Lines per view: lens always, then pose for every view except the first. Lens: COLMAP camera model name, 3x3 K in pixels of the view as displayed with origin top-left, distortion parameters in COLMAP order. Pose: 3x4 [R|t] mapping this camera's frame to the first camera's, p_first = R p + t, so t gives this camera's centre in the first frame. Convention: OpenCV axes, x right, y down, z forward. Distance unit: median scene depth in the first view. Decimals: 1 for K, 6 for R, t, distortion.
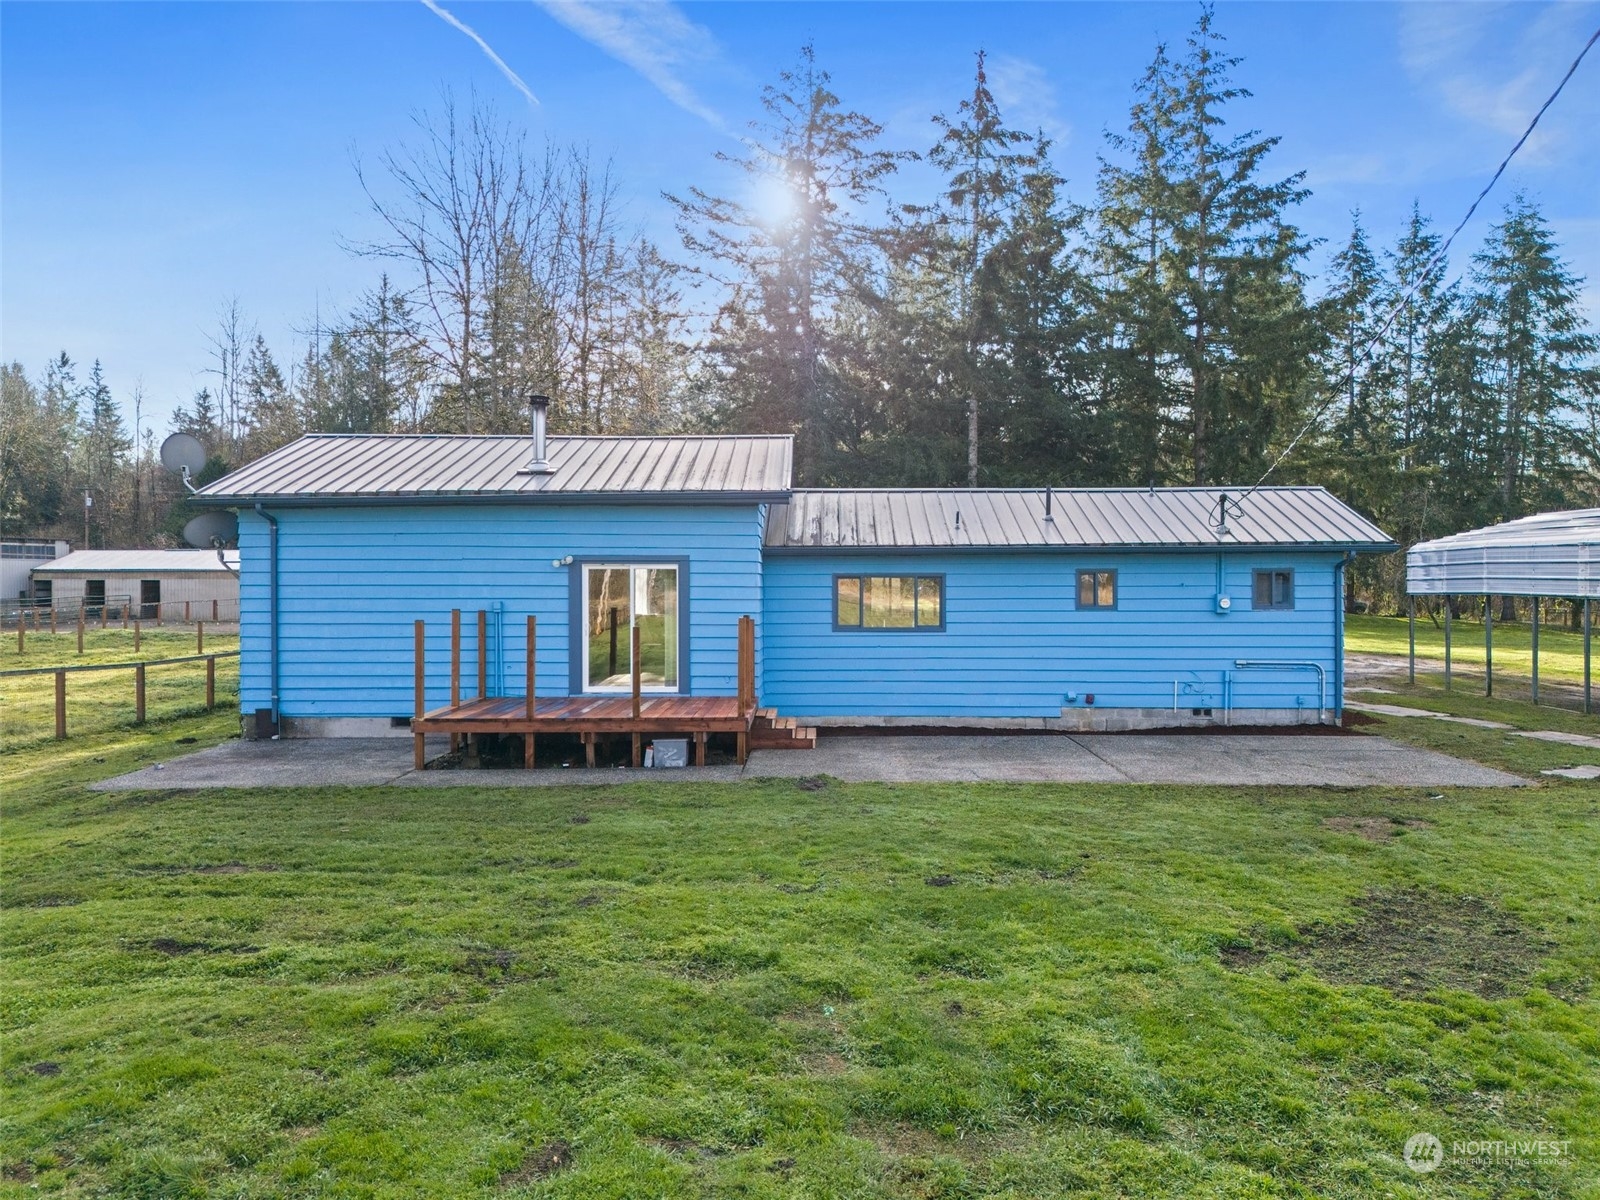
lens RADIAL K [[1146.7, 0, 800.0], [0, 1146.7, 600.0], [0, 0, 1]] dist [0.038698, -0.000299]
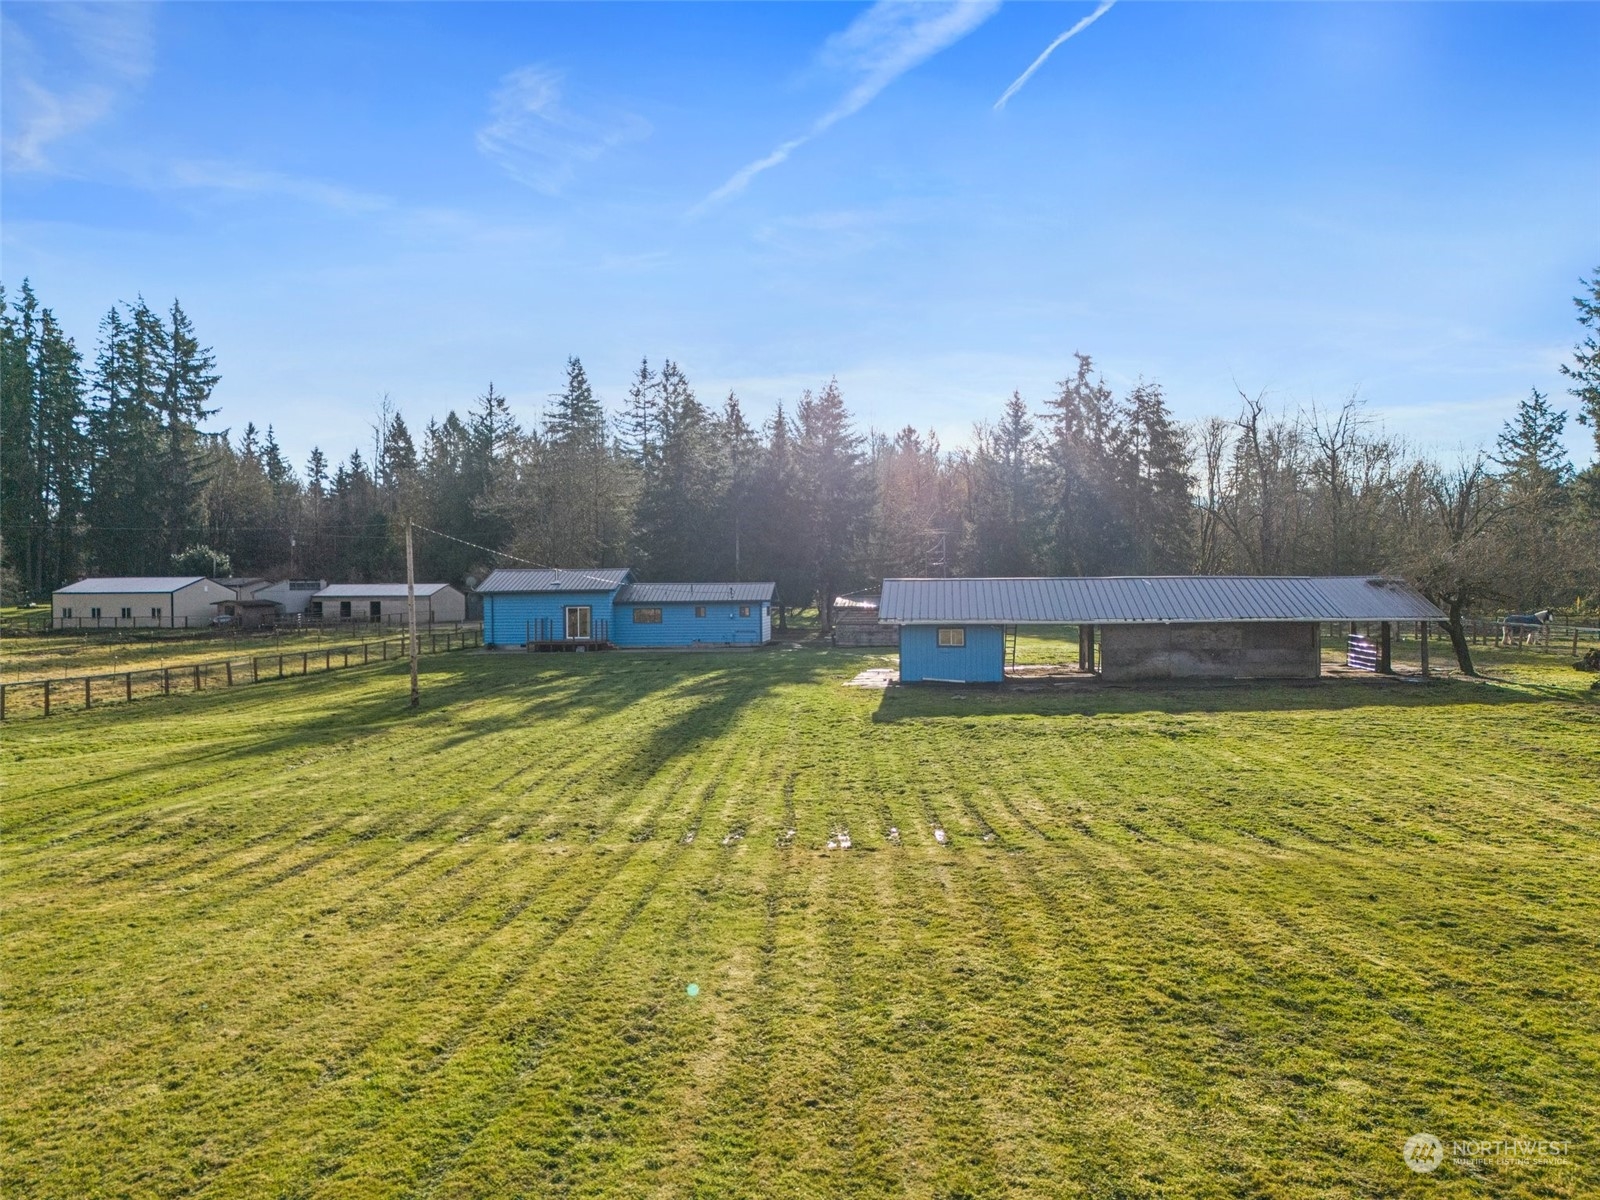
lens RADIAL K [[1146.7, 0, 800.0], [0, 1146.7, 600.0], [0, 0, 1]] dist [0.038698, -0.000299]
pose [[0.997525, -0.004207, -0.070190, 0.226906], [0.003896, 0.999982, -0.004559, -0.008530], [0.070208, 0.004274, 0.997523, -0.739221]]
